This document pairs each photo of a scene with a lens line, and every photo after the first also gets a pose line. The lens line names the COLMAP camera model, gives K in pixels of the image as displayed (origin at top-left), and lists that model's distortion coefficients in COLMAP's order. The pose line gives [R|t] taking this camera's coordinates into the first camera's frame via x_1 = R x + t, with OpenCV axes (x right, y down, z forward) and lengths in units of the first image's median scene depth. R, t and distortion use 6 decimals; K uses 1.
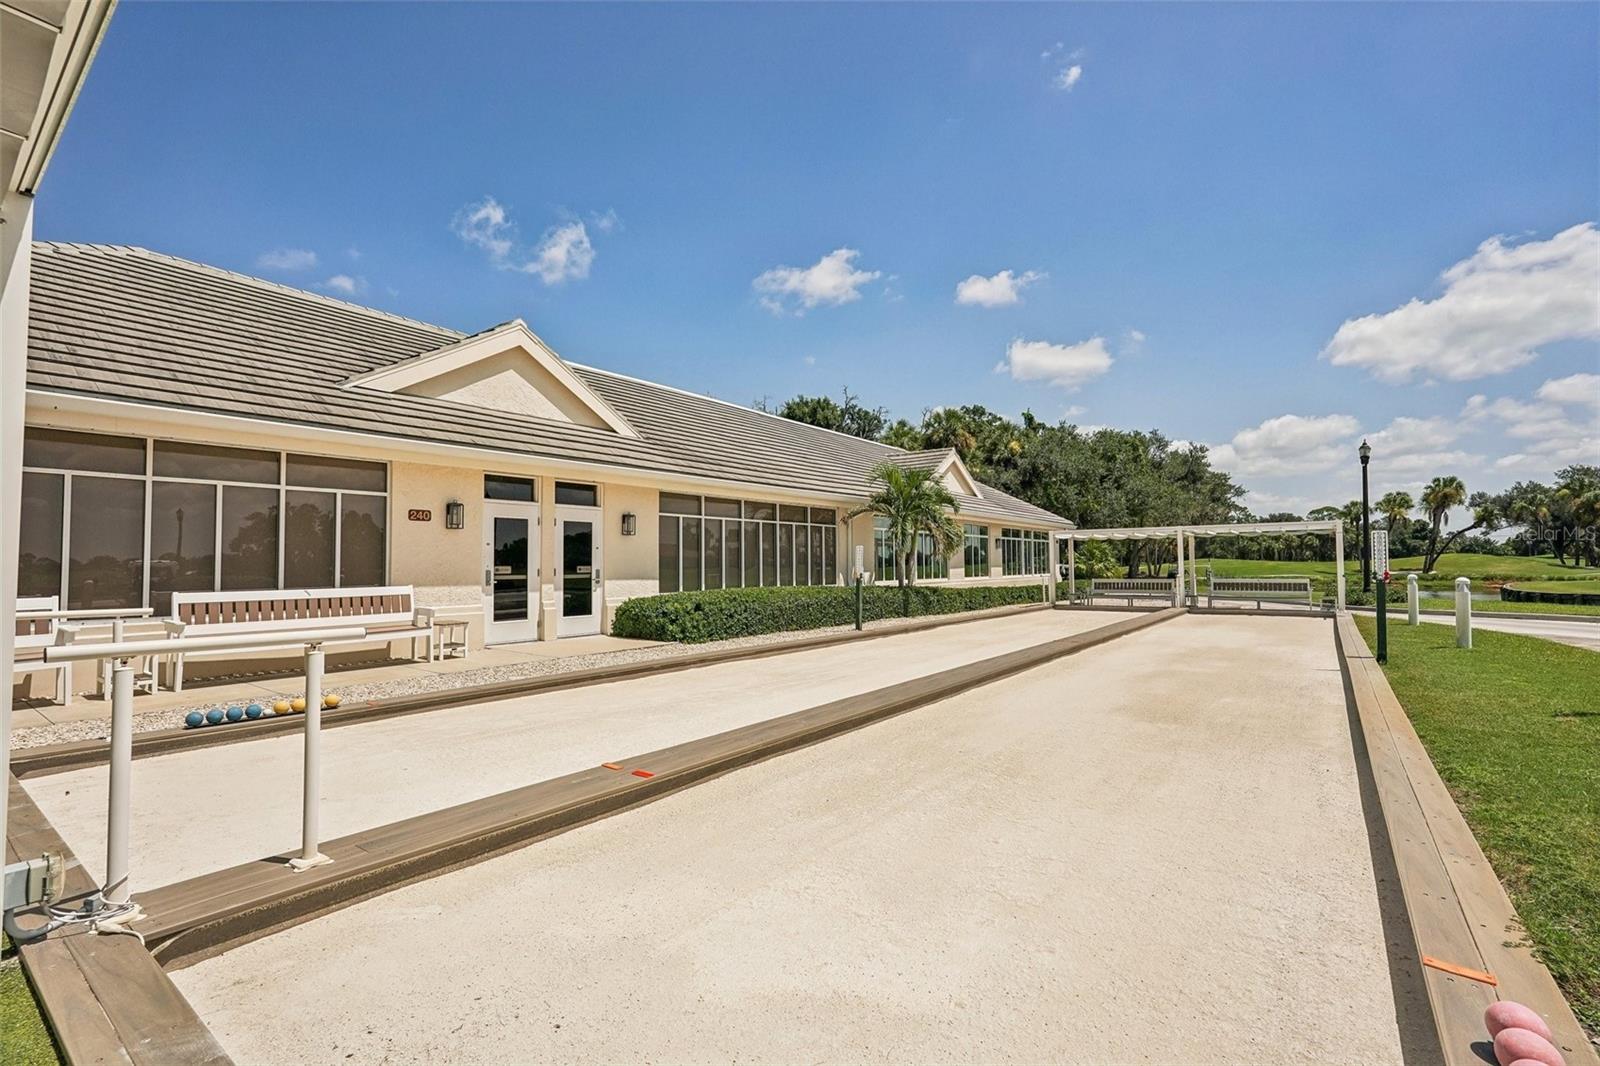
lens RADIAL K [[705.1, 0, 801.7], [0, 705.1, 535.9], [0, 0, 1]] dist [-0.017224, 0.009038]
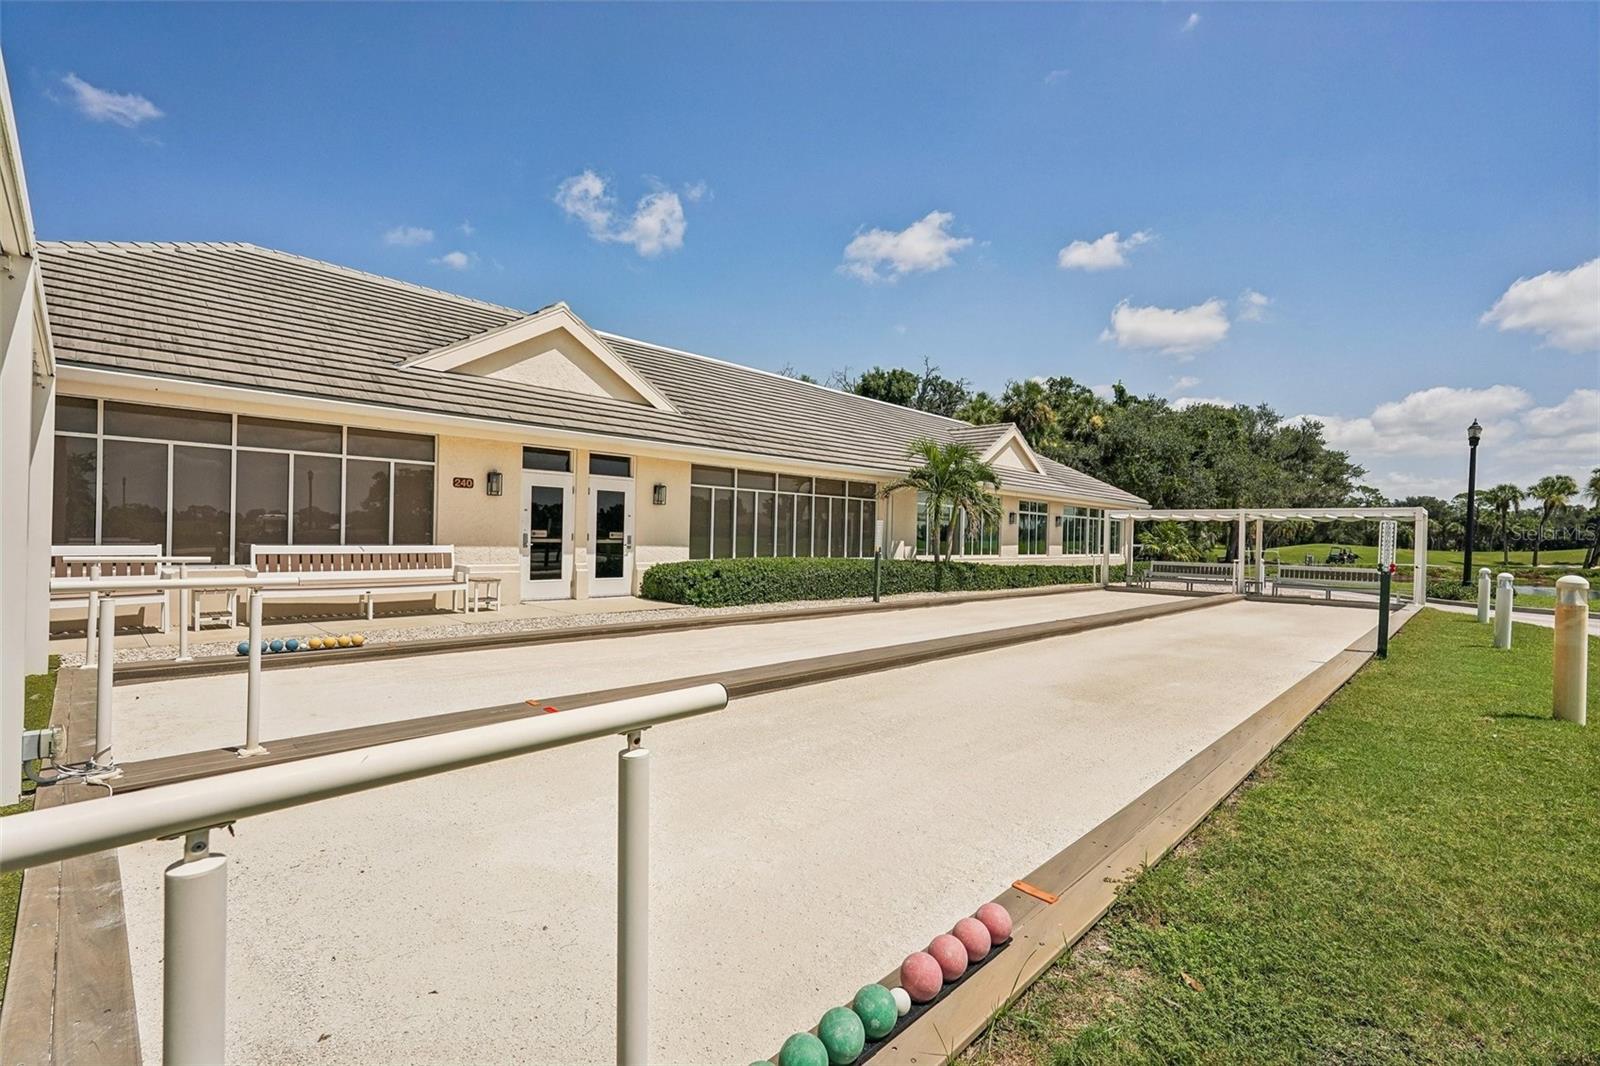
lens RADIAL K [[705.1, 0, 801.7], [0, 705.1, 535.9], [0, 0, 1]] dist [-0.017224, 0.009038]
pose [[0.991380, 0.030722, -0.127369, 0.095189], [-0.025365, 0.998733, 0.043467, -0.005011], [0.128543, -0.039861, 0.990903, -0.031376]]
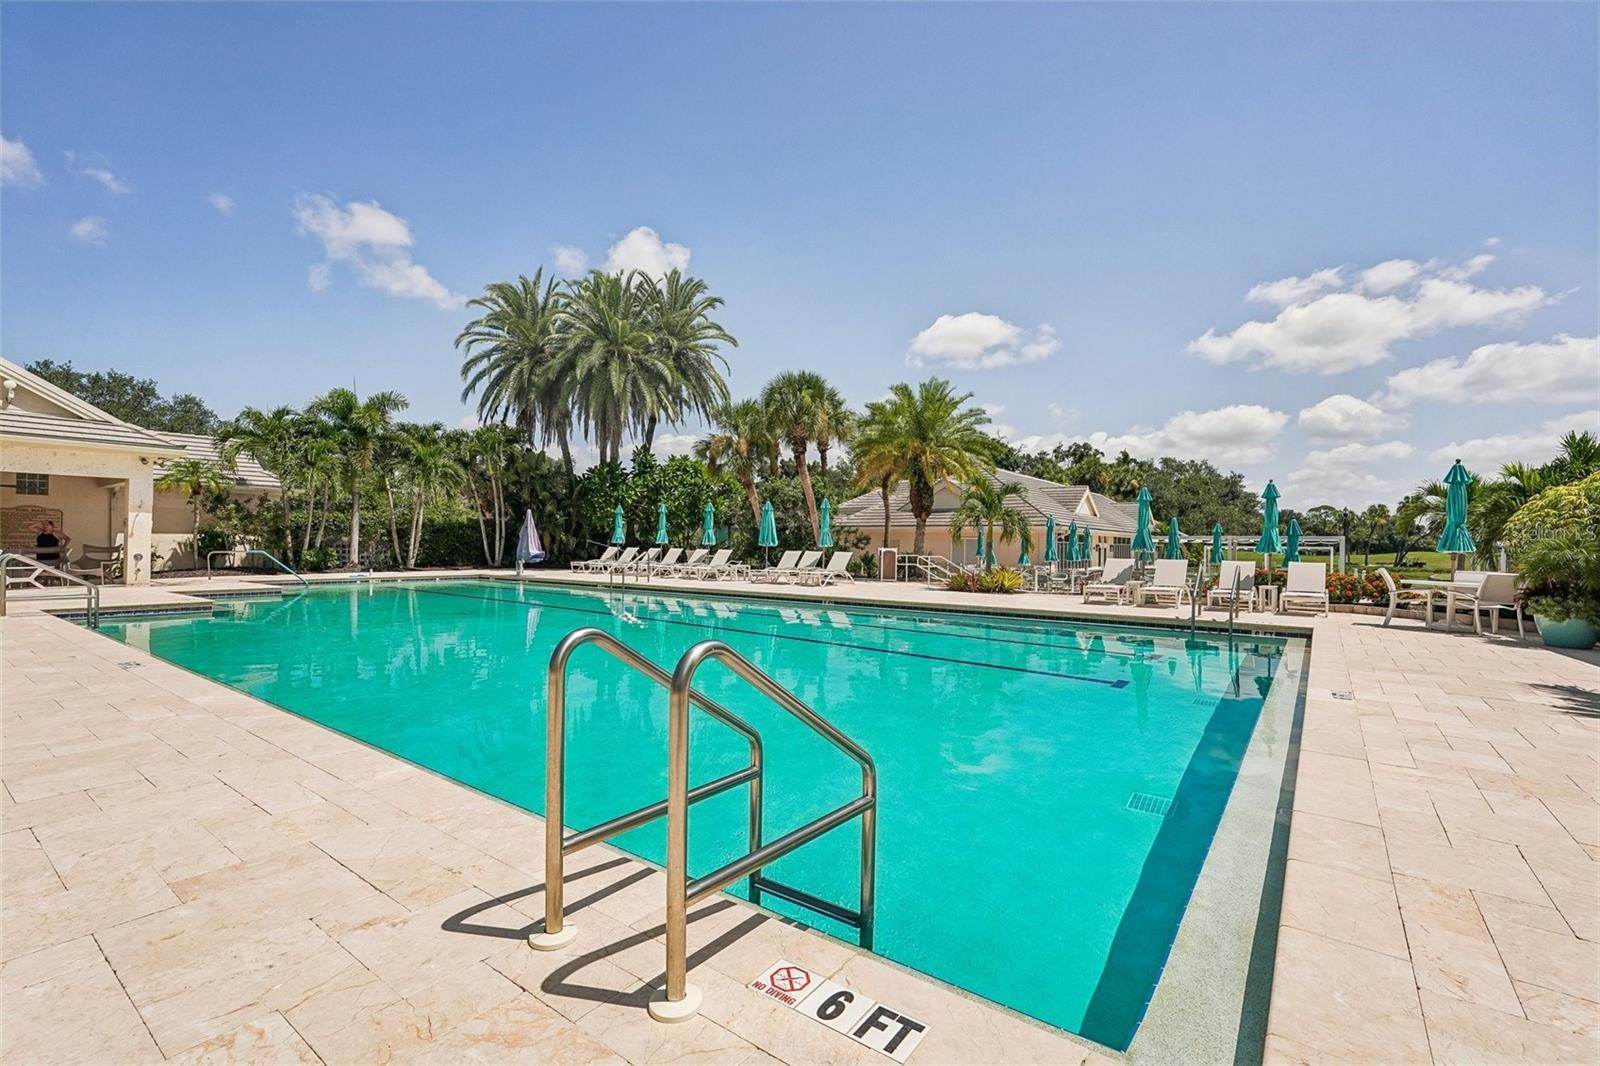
lens RADIAL K [[705.1, 0, 801.7], [0, 705.1, 535.9], [0, 0, 1]] dist [-0.017224, 0.009038]
pose [[0.999730, 0.023212, 0.001394, -1.485561], [-0.023245, 0.999164, 0.033620, -0.135601], [-0.000613, -0.033644, 0.999434, -1.996995]]
